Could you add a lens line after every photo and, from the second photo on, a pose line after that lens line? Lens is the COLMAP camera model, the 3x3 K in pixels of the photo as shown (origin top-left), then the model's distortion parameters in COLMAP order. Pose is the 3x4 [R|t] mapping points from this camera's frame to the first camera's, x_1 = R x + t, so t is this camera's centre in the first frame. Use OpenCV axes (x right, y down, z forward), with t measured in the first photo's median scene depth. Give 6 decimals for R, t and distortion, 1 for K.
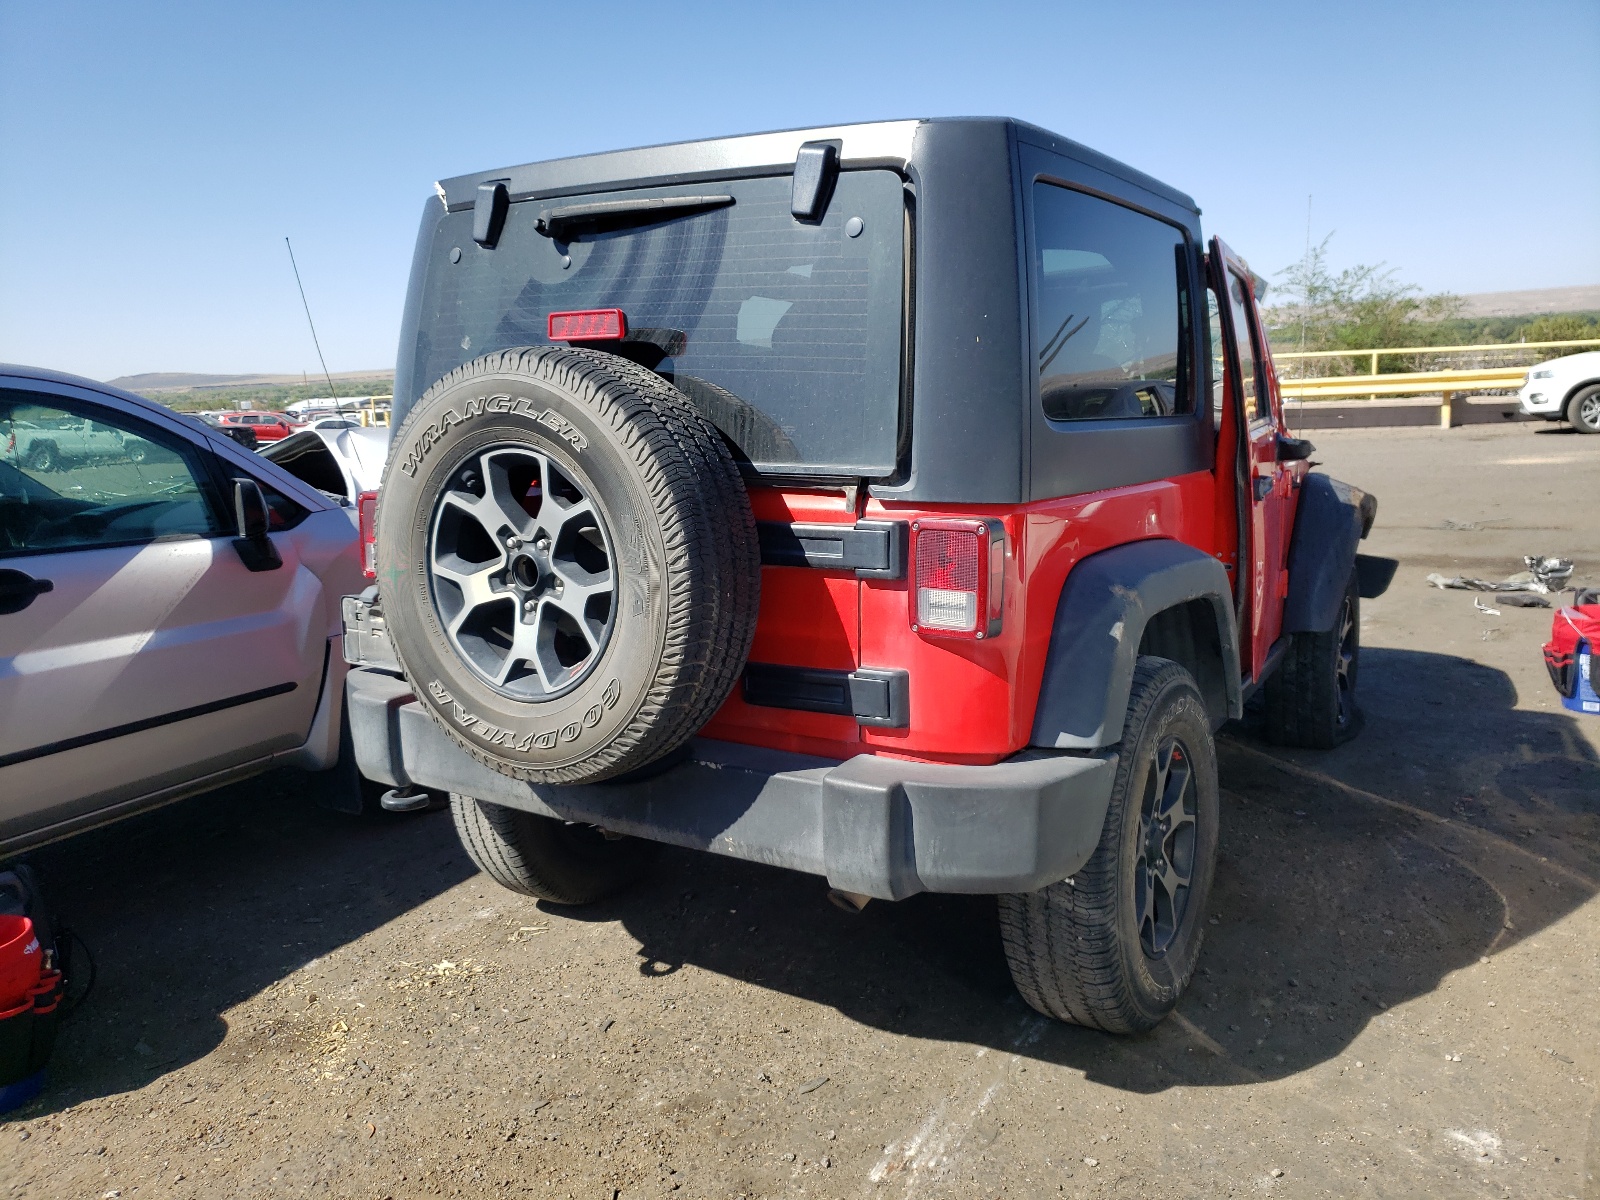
lens RADIAL K [[1239.7, 0, 800.0], [0, 1239.7, 600.0], [0, 0, 1]] dist [0.013899, 0.000493]
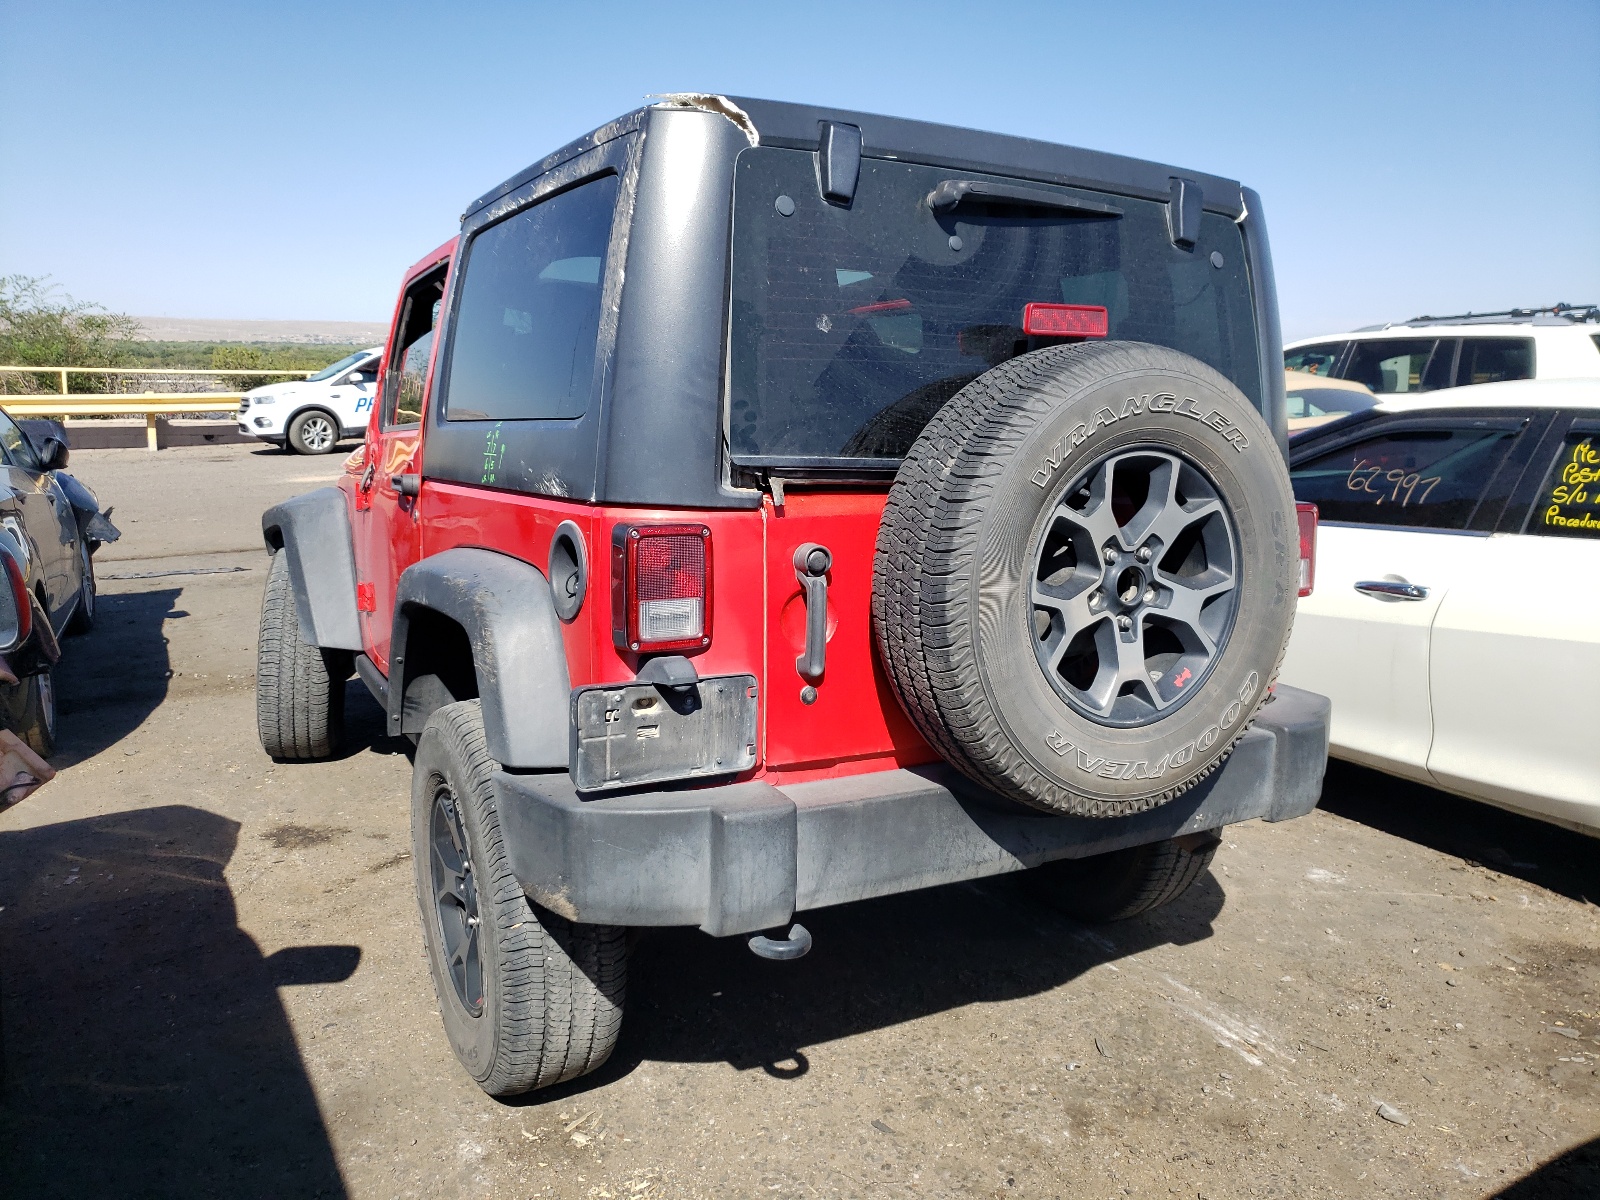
lens RADIAL K [[1240.6, 0, 800.1], [0, 1240.6, 582.9], [0, 0, 1]] dist [0.015105, -0.002262]
pose [[0.478554, -0.097950, 0.872578, -0.865298], [0.126404, 0.991092, 0.041929, -0.070487], [-0.868912, 0.090232, 0.486673, 0.577657]]
